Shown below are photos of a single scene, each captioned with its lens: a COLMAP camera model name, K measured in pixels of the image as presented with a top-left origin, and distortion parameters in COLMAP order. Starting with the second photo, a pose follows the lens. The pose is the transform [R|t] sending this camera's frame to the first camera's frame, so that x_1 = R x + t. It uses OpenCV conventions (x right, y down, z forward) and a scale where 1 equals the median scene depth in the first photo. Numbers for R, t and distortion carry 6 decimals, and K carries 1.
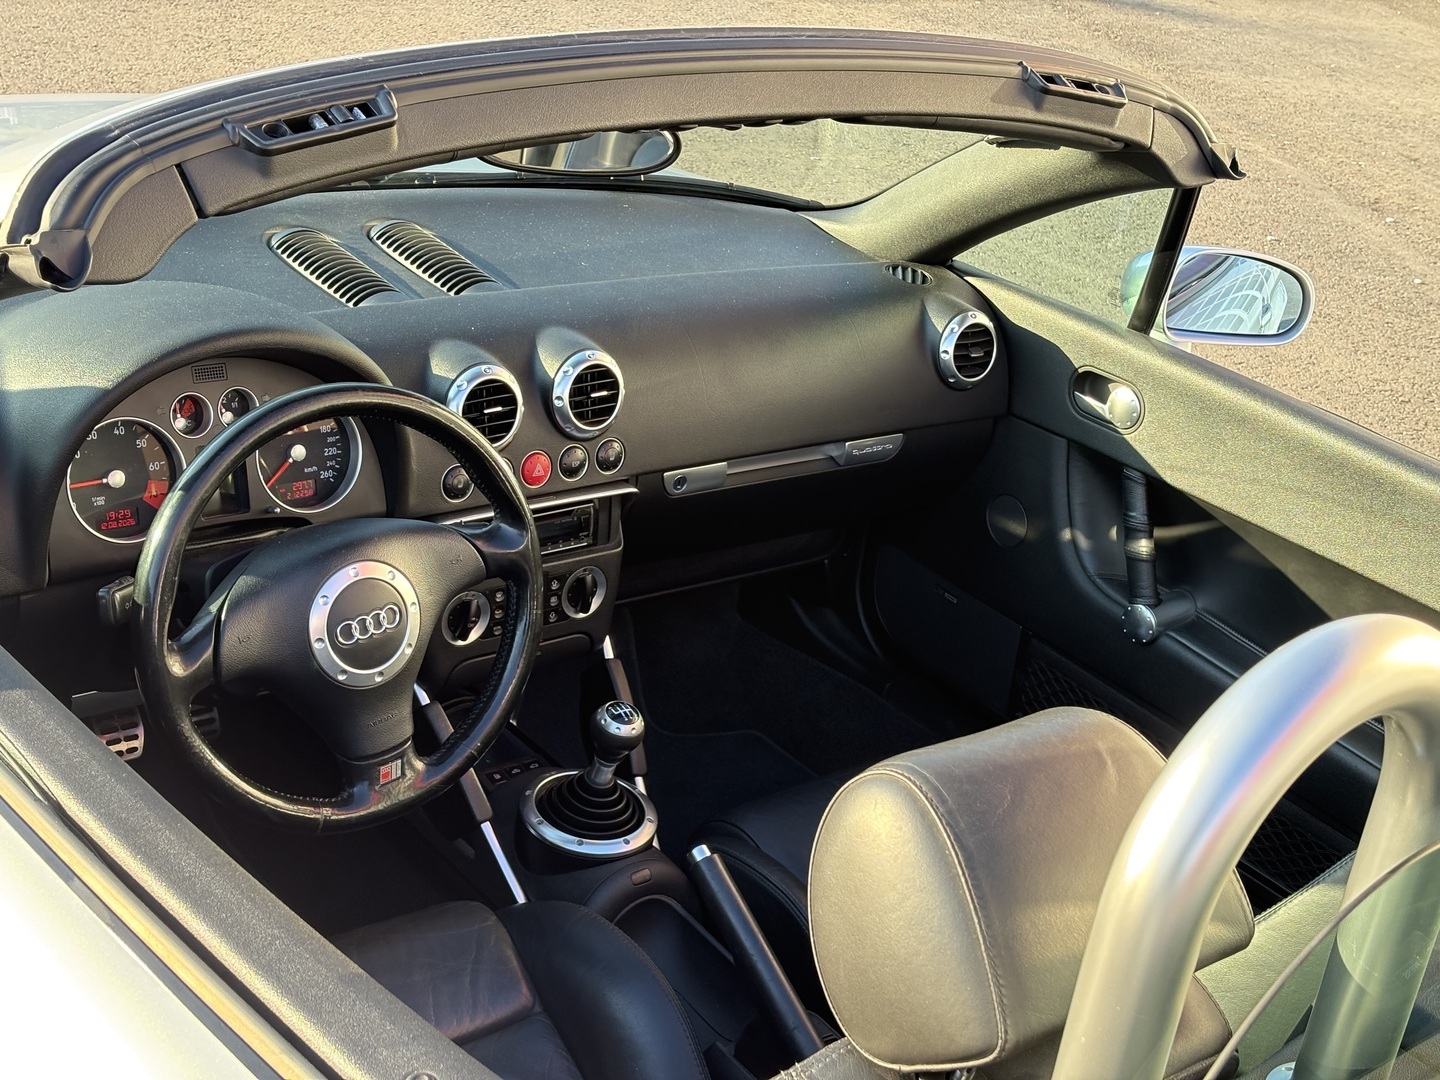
lens RADIAL K [[2179.5, 0, 720.0], [0, 2179.5, 540.0], [0, 0, 1]] dist [-0.000831, -0.001429]
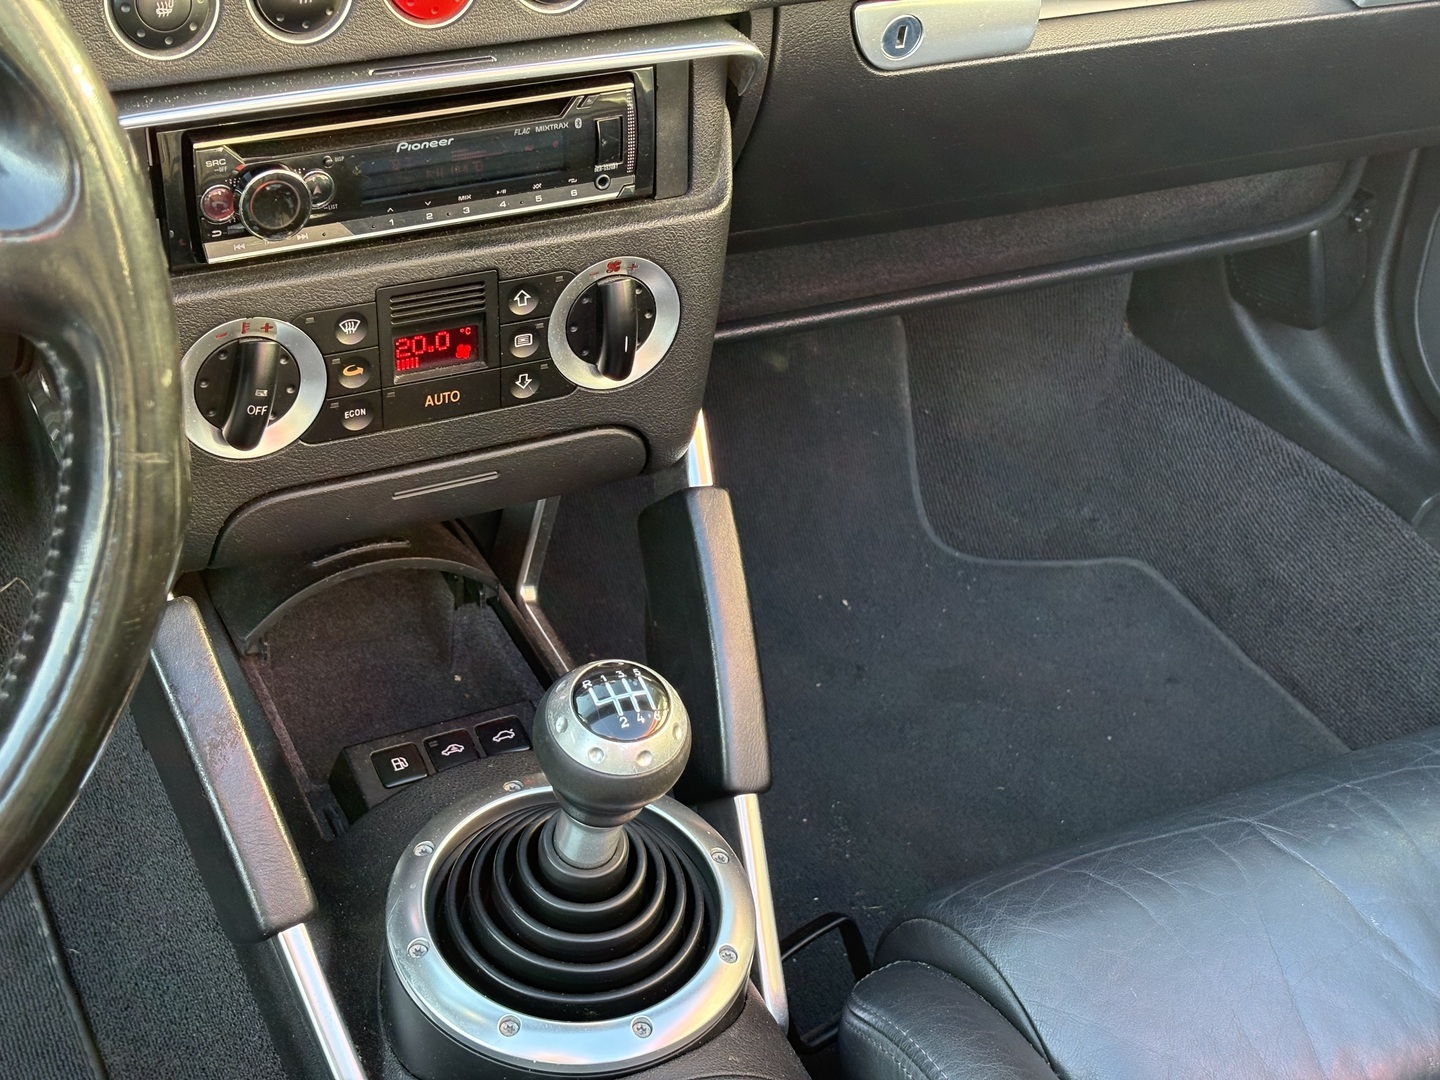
lens RADIAL K [[2200.5, 0, 720.0], [0, 2200.5, 540.0], [0, 0, 1]] dist [0.127309, -0.029759]
pose [[0.973046, 0.077984, -0.217026, 0.042223], [-0.038122, 0.982535, 0.182129, -0.009656], [0.227439, -0.168947, 0.959025, 0.633927]]
